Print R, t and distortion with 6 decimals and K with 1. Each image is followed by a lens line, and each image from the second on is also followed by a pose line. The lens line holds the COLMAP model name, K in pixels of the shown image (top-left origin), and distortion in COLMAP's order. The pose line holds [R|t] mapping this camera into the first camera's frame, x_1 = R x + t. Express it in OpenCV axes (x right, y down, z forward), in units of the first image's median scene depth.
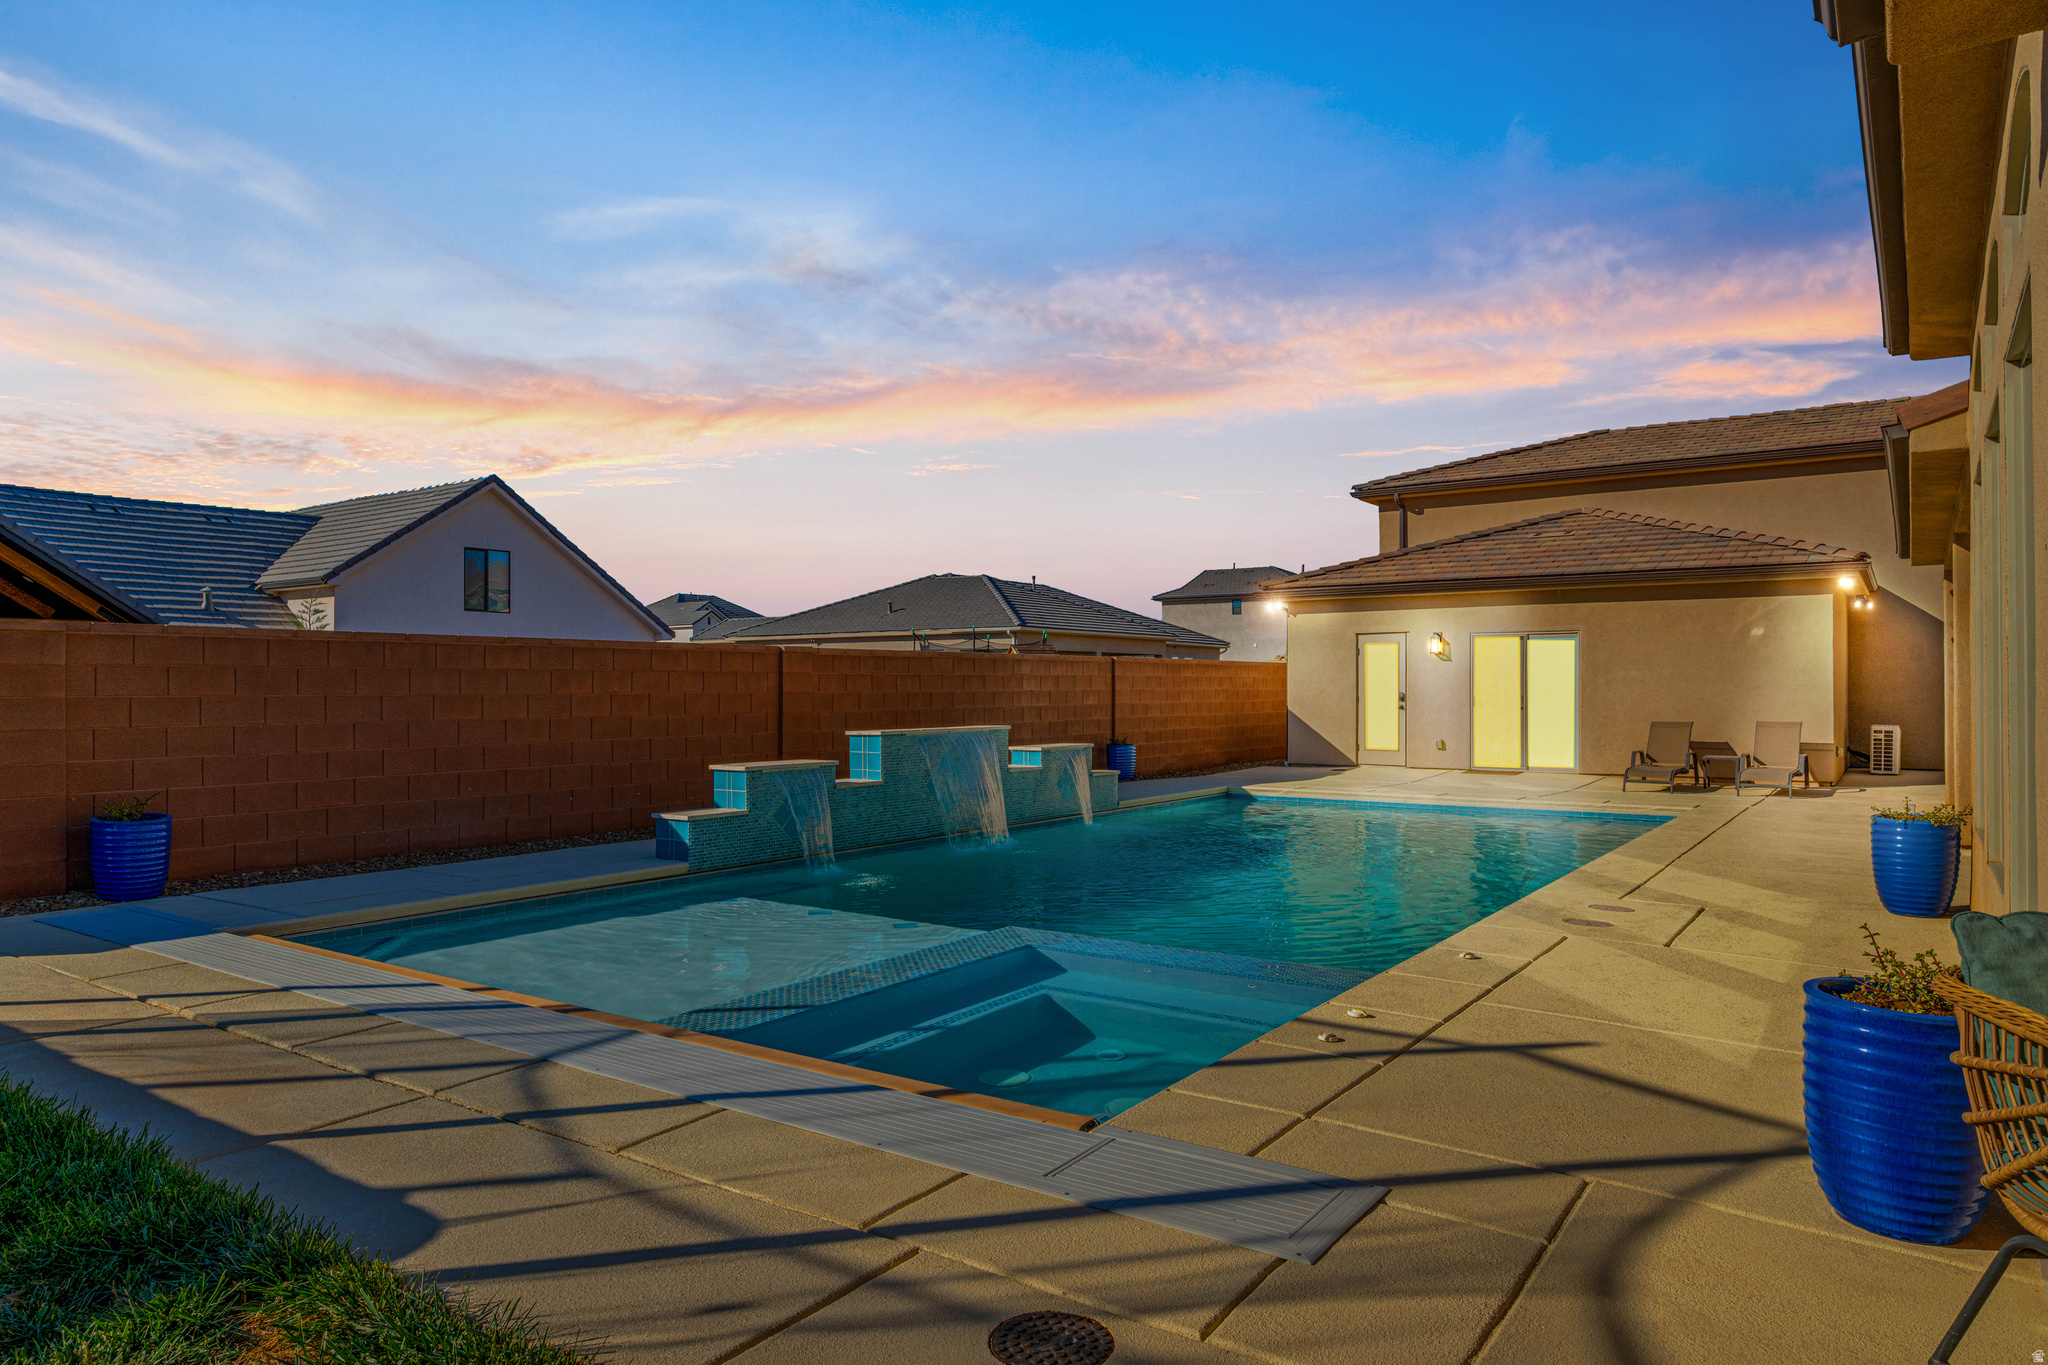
lens RADIAL K [[1257.6, 0, 1035.0], [0, 1257.6, 682.6], [0, 0, 1]] dist [-0.004582, -0.000323]
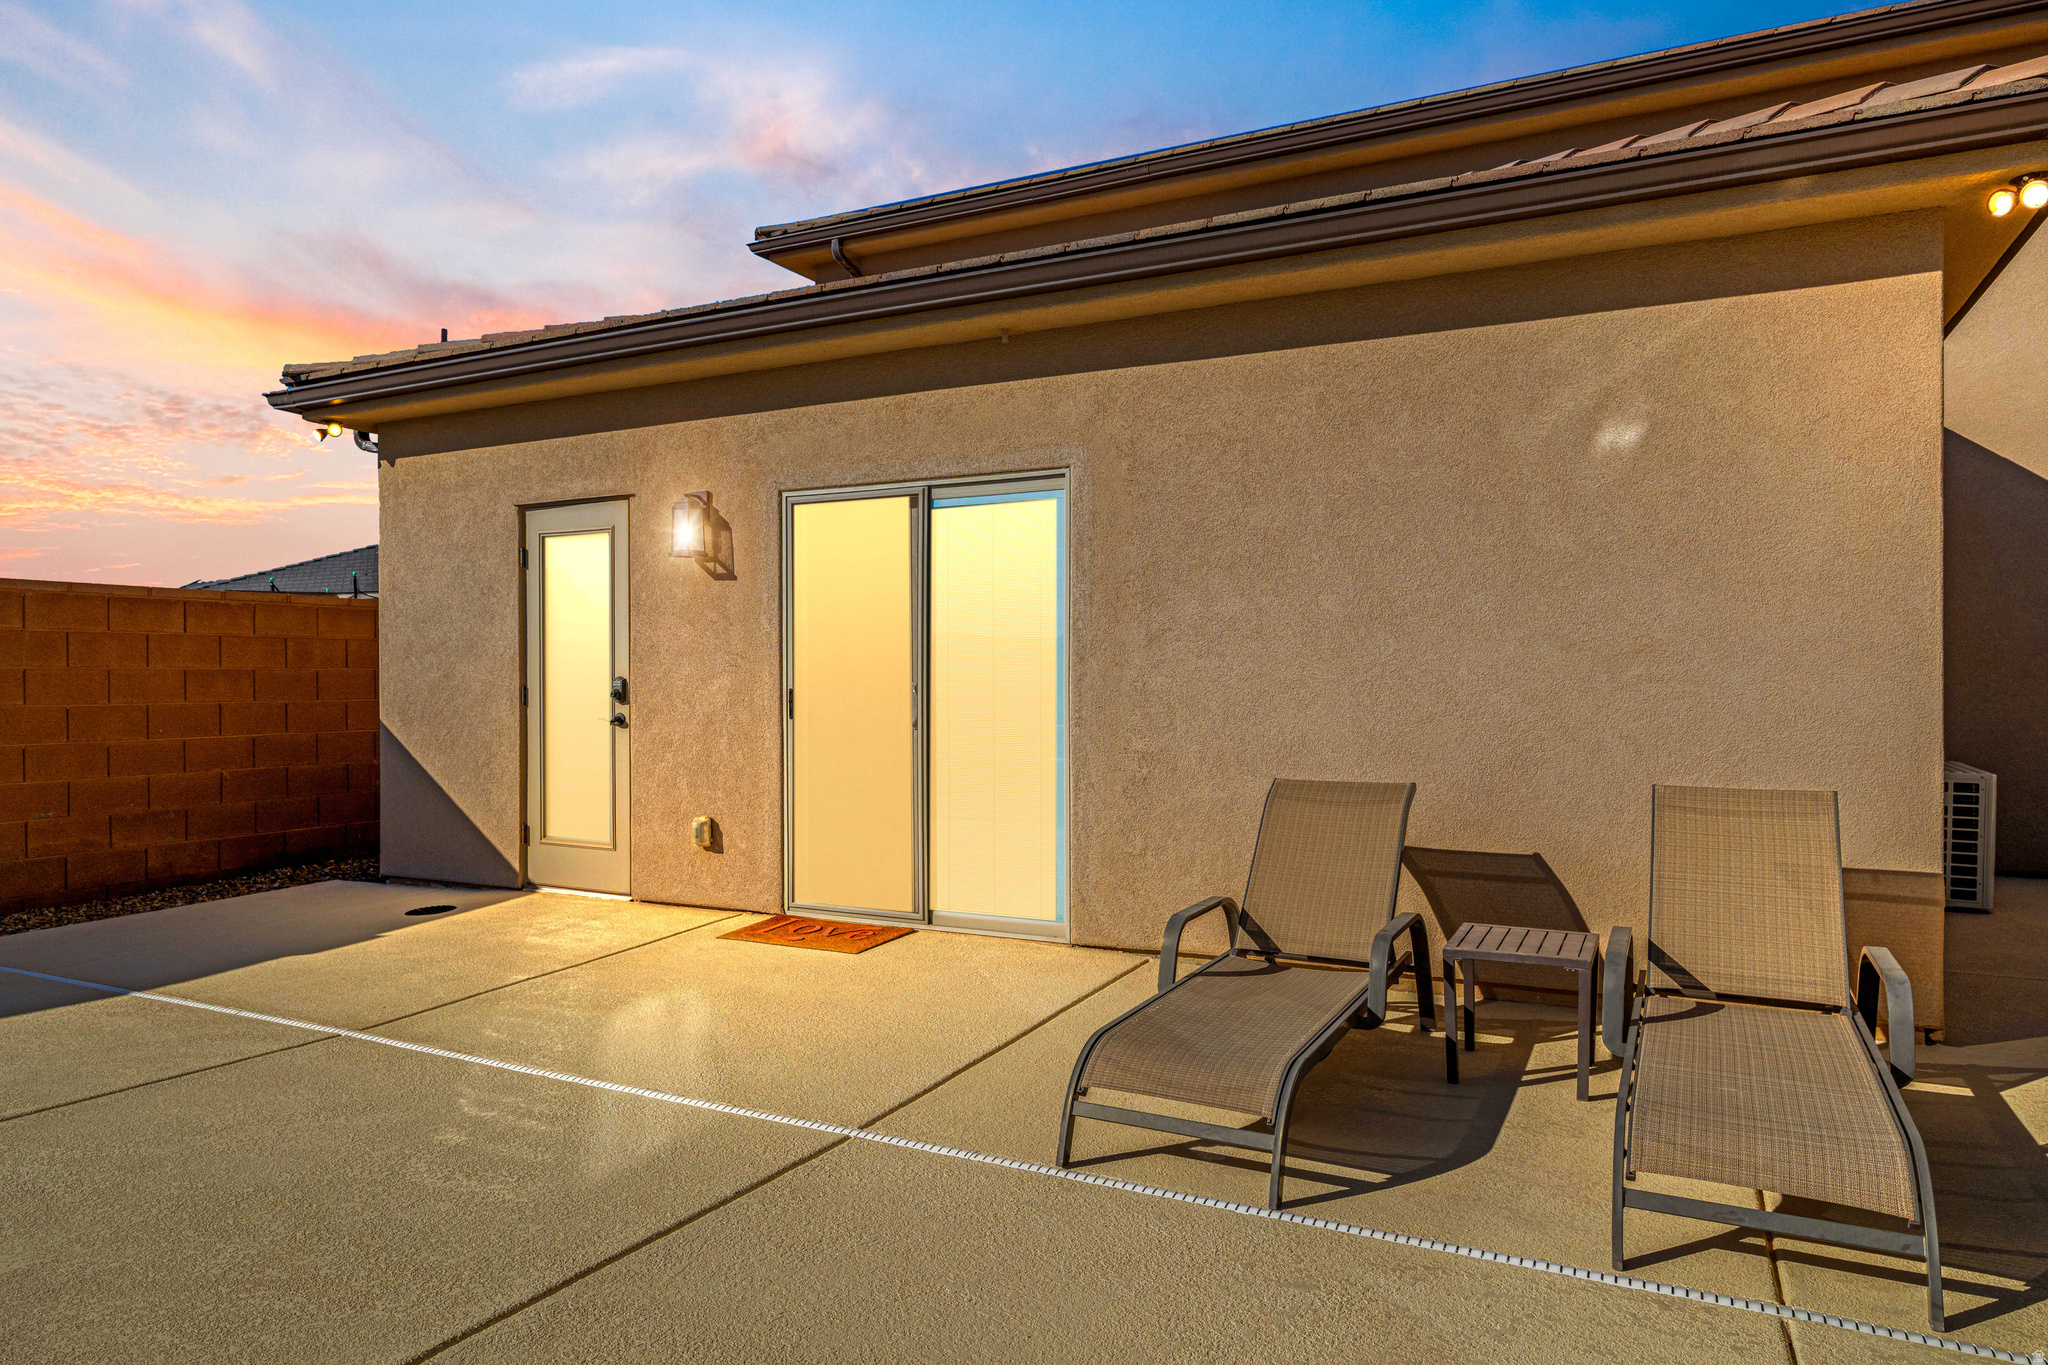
lens RADIAL K [[1257.6, 0, 1013.4], [0, 1257.6, 684.7], [0, 0, 1]] dist [-0.004582, -0.000323]
pose [[0.991862, -0.006196, 0.127169, 0.359367], [0.004241, 0.999869, 0.015636, 0.005591], [-0.127250, -0.014970, 0.991758, 0.662256]]
